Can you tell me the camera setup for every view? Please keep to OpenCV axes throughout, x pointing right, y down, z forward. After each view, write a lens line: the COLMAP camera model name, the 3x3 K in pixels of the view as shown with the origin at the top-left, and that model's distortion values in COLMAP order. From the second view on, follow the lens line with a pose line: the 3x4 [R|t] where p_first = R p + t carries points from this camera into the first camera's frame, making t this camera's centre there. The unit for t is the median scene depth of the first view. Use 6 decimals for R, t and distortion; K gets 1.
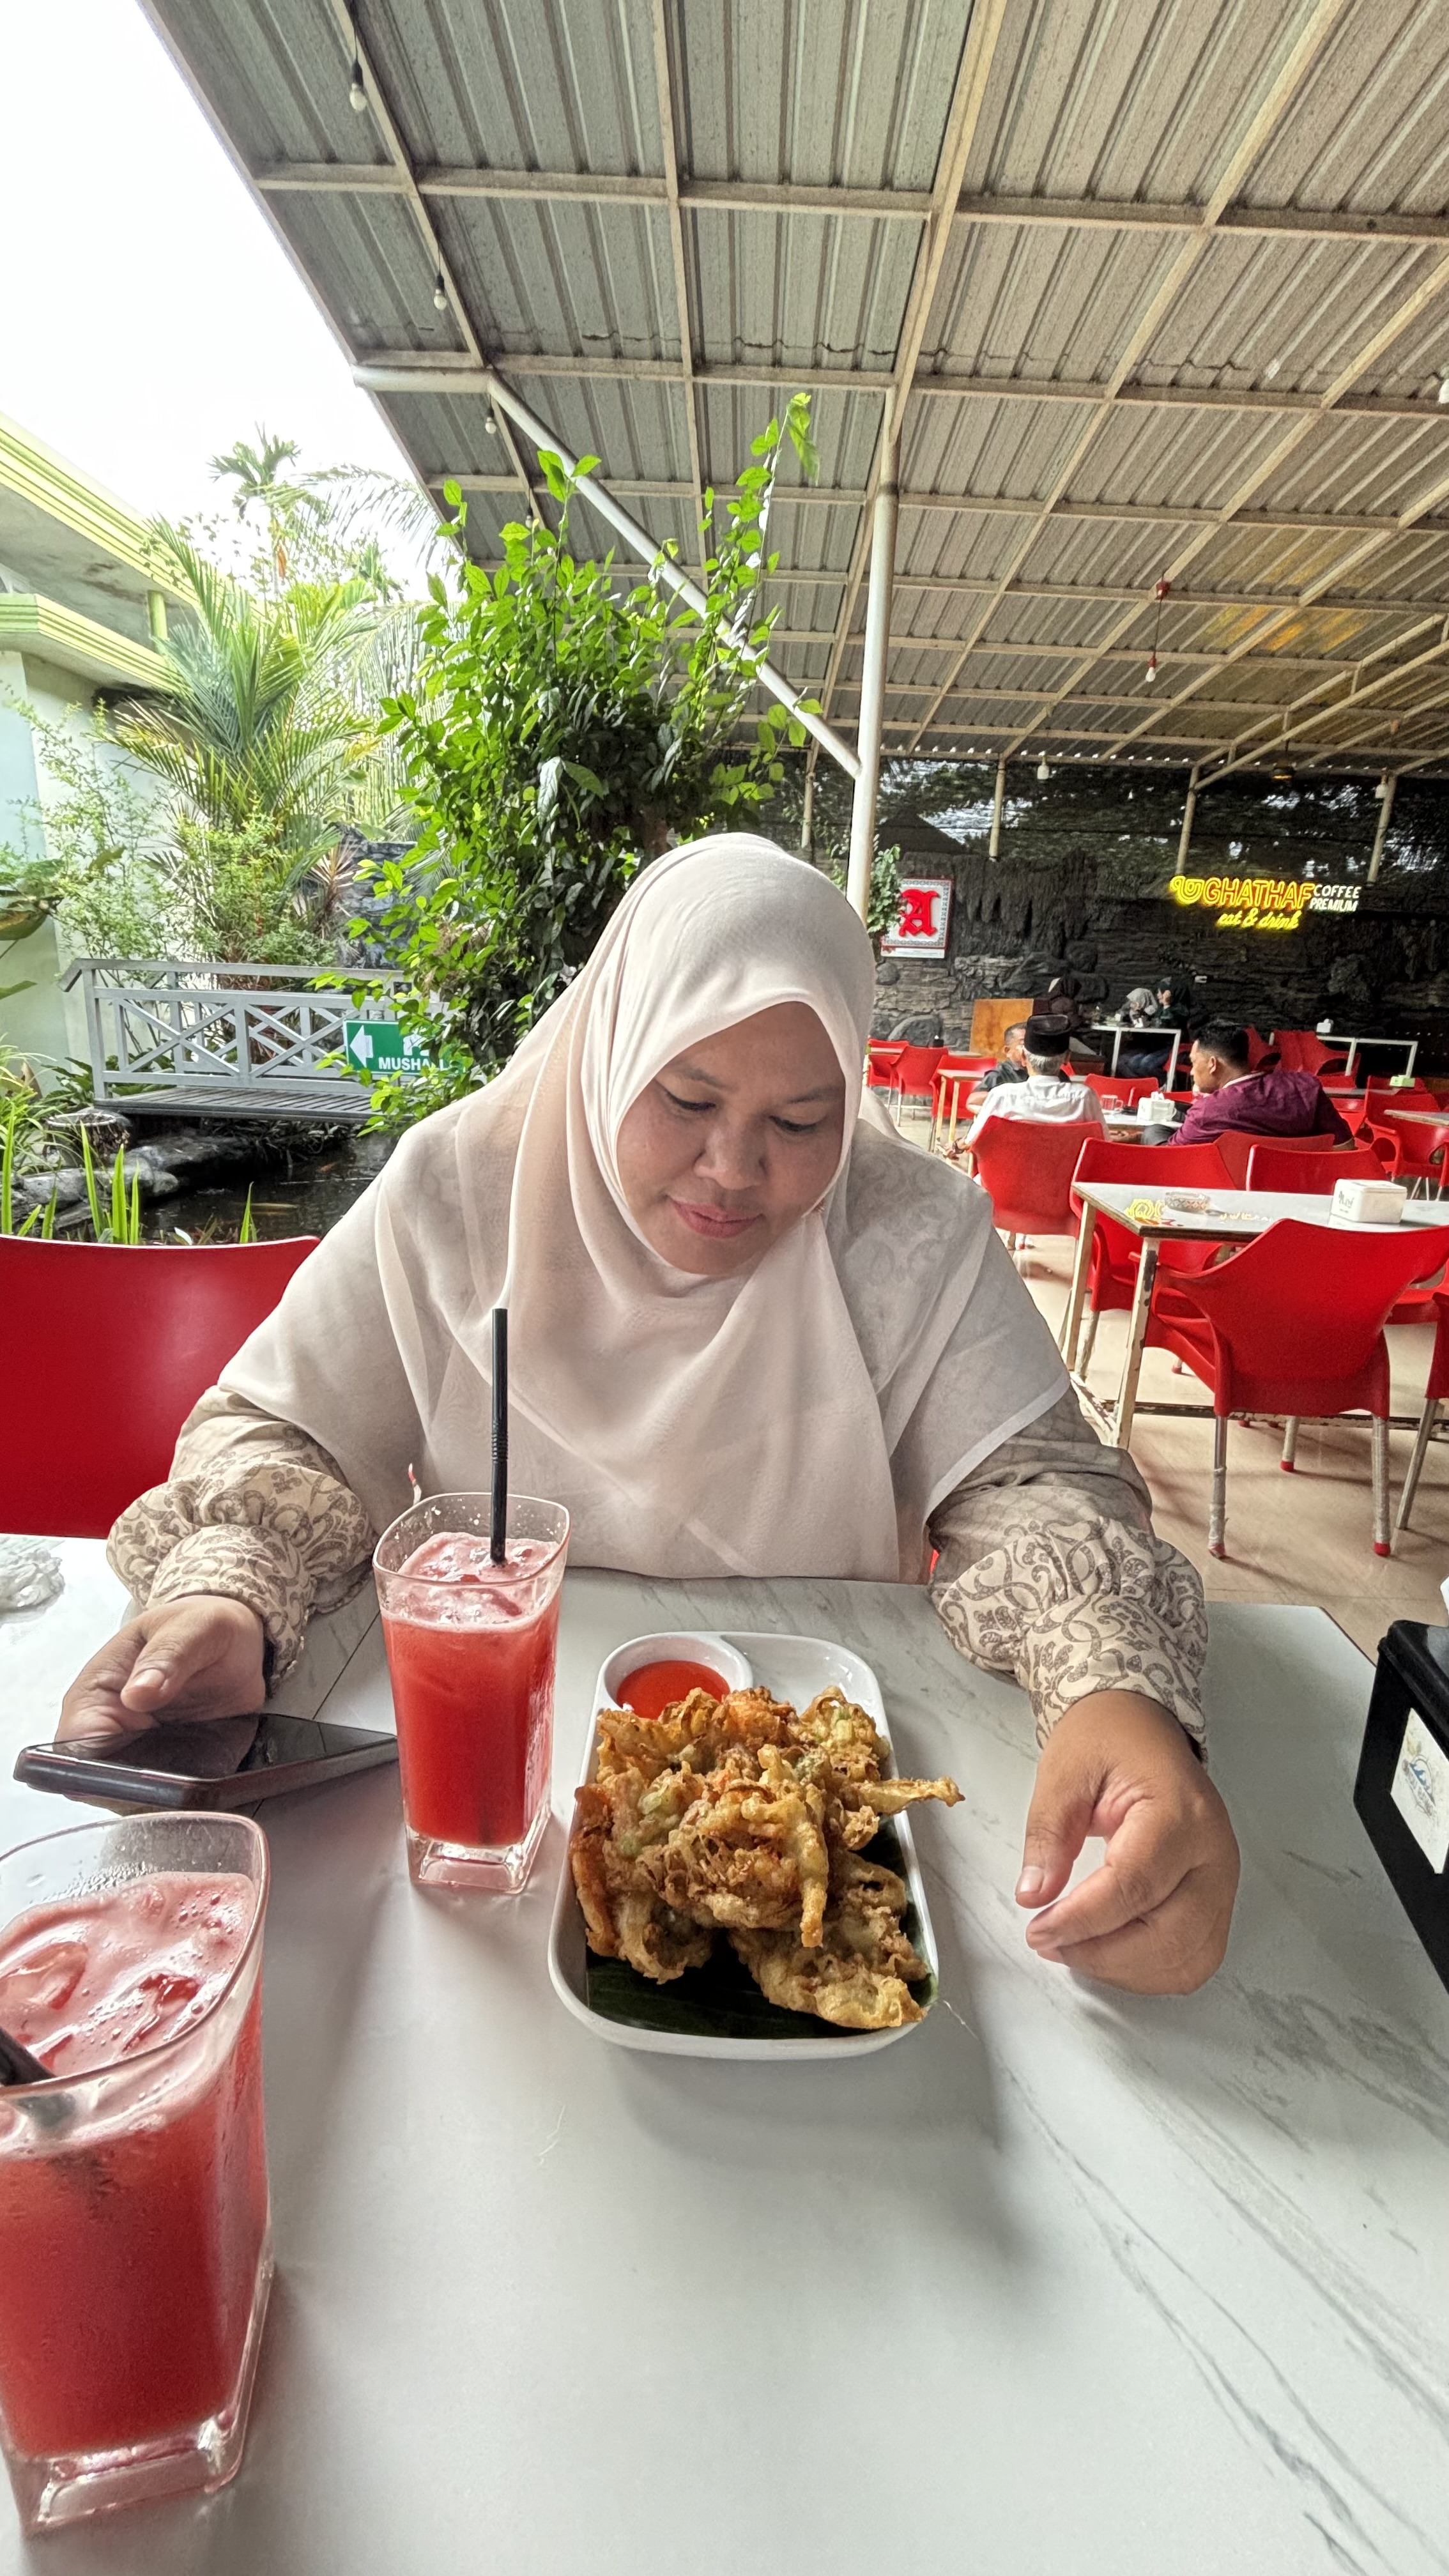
lens RADIAL K [[1060.2, 0, 724.5], [0, 1060.2, 1288.0], [0, 0, 1]] dist [0.000952, 0.000235]
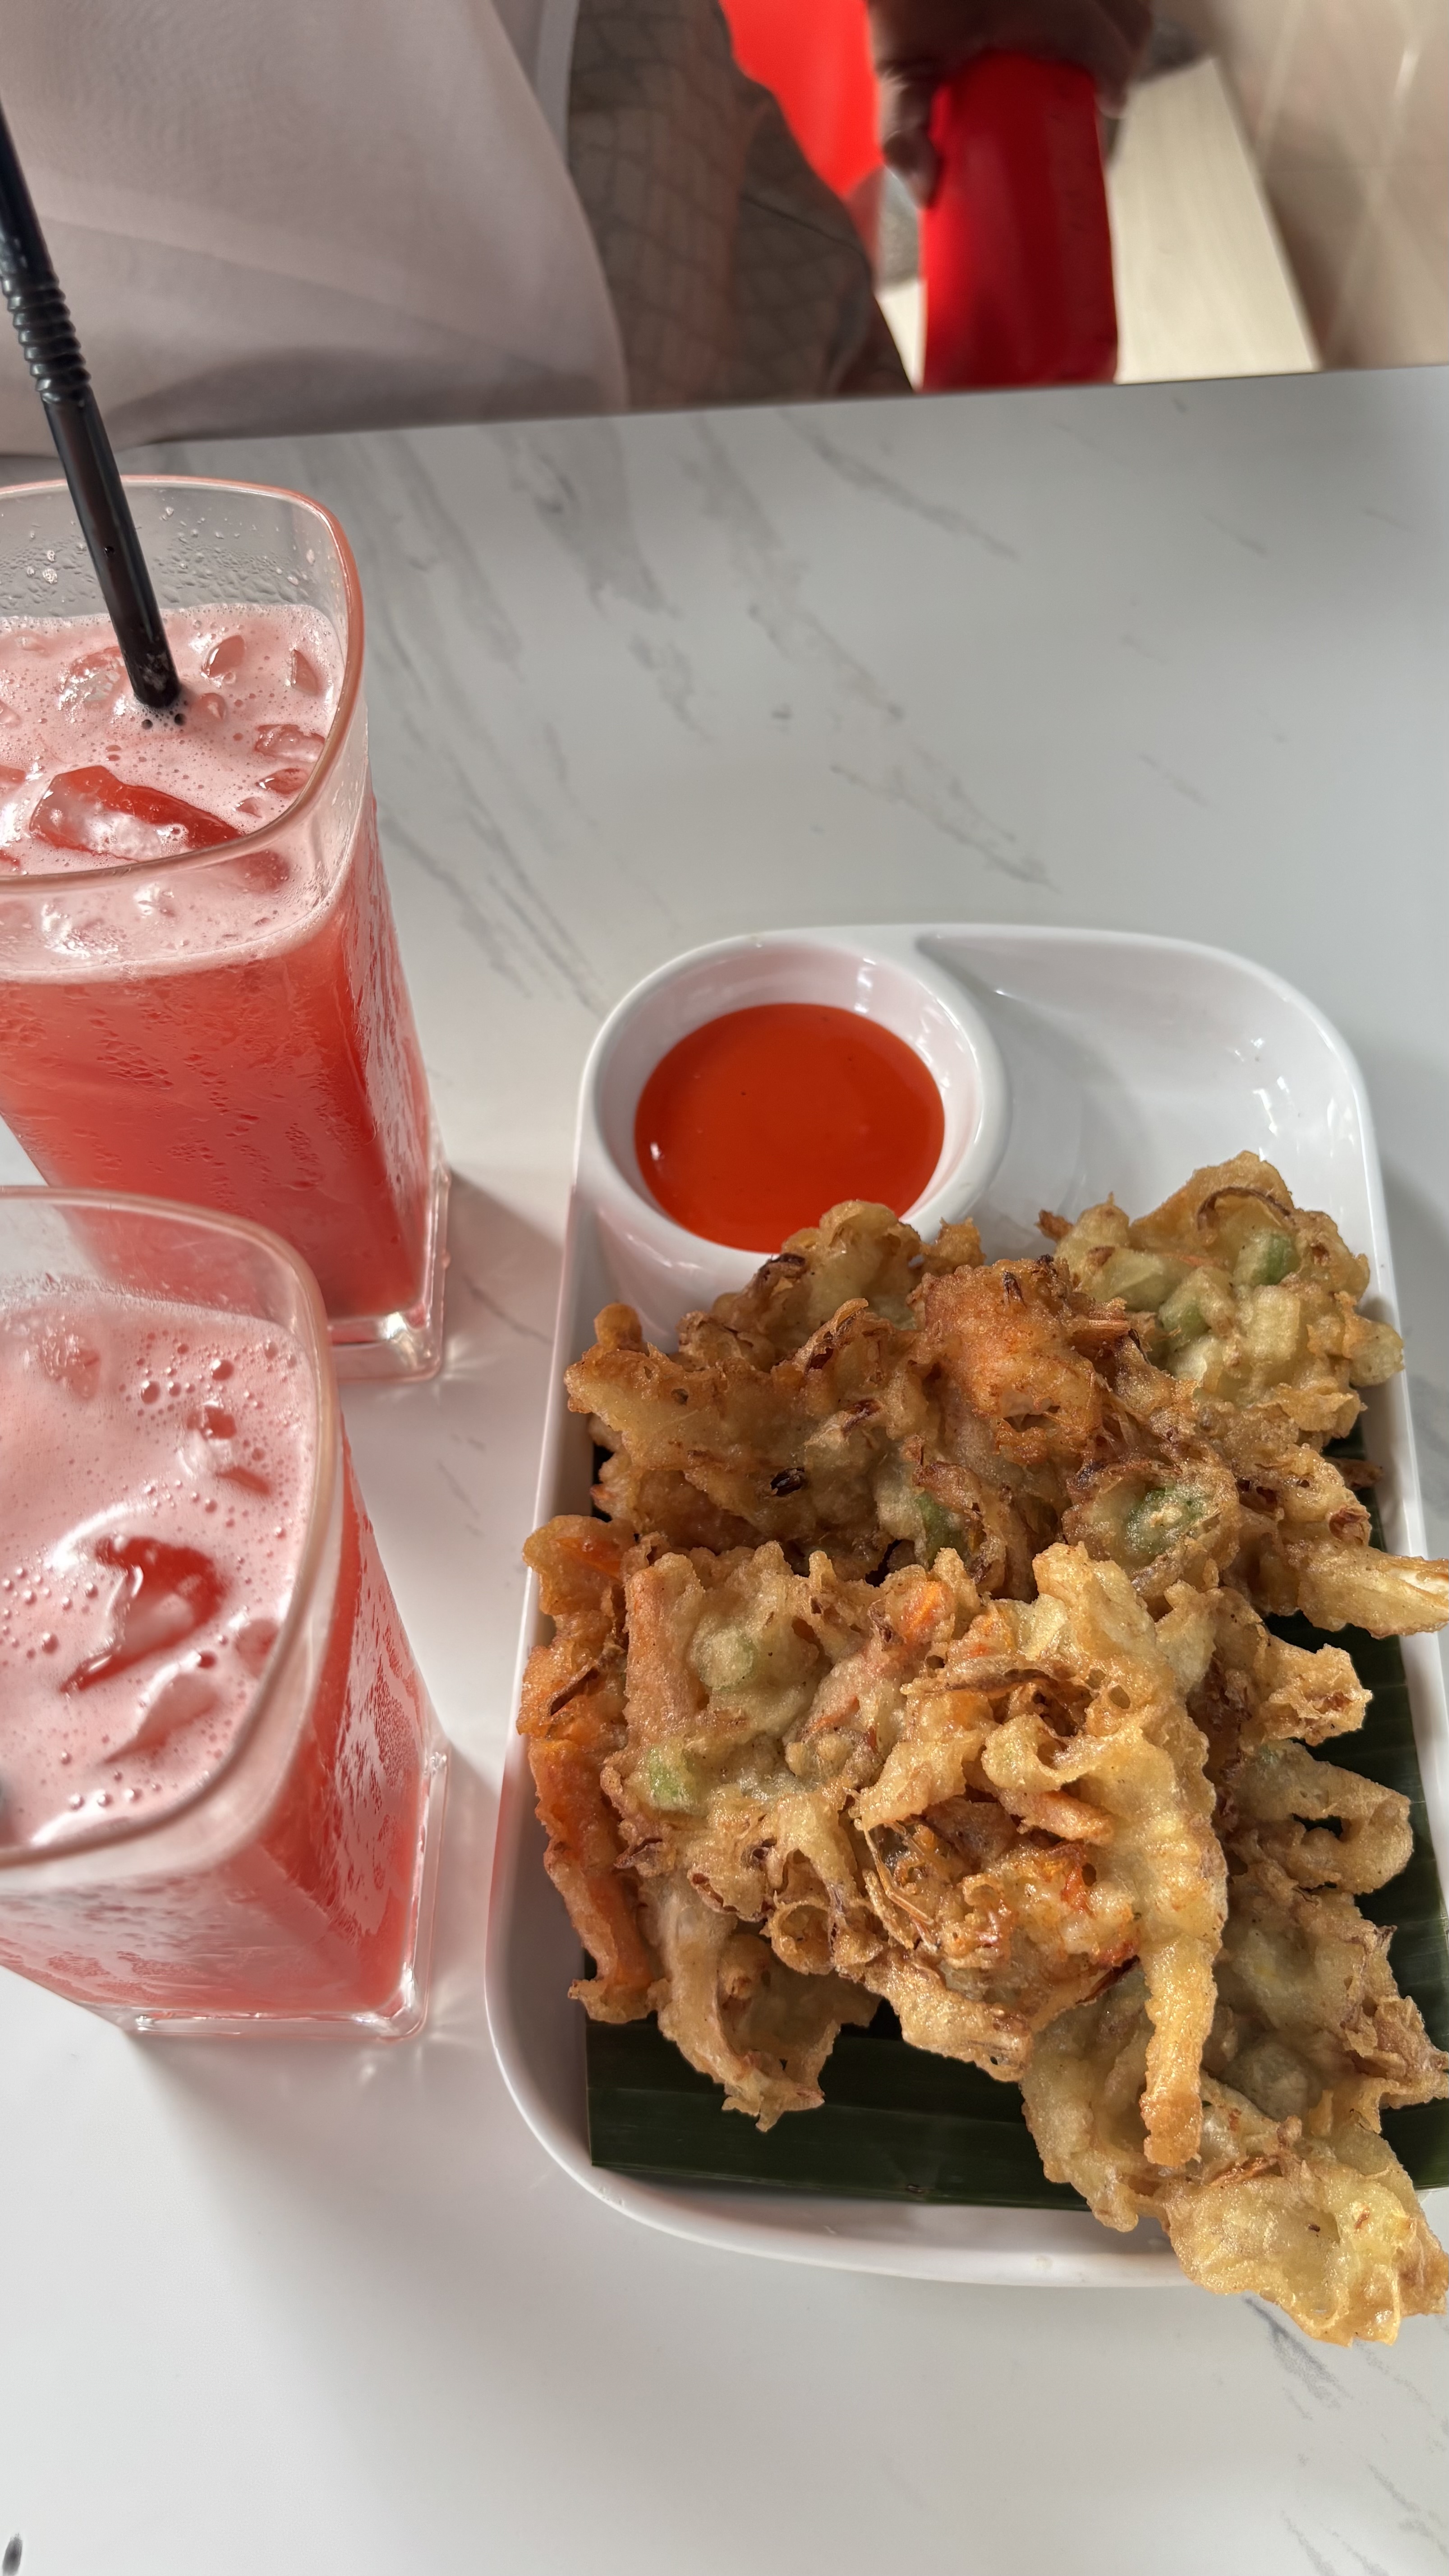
lens RADIAL K [[1975.1, 0, 724.5], [0, 1975.1, 1288.0], [0, 0, 1]] dist [0.000773, 0.000093]
pose [[0.998093, 0.001918, -0.061696, -0.029644], [0.047270, 0.619001, 0.783966, -0.114070], [0.039693, -0.785388, 0.617730, 0.732208]]
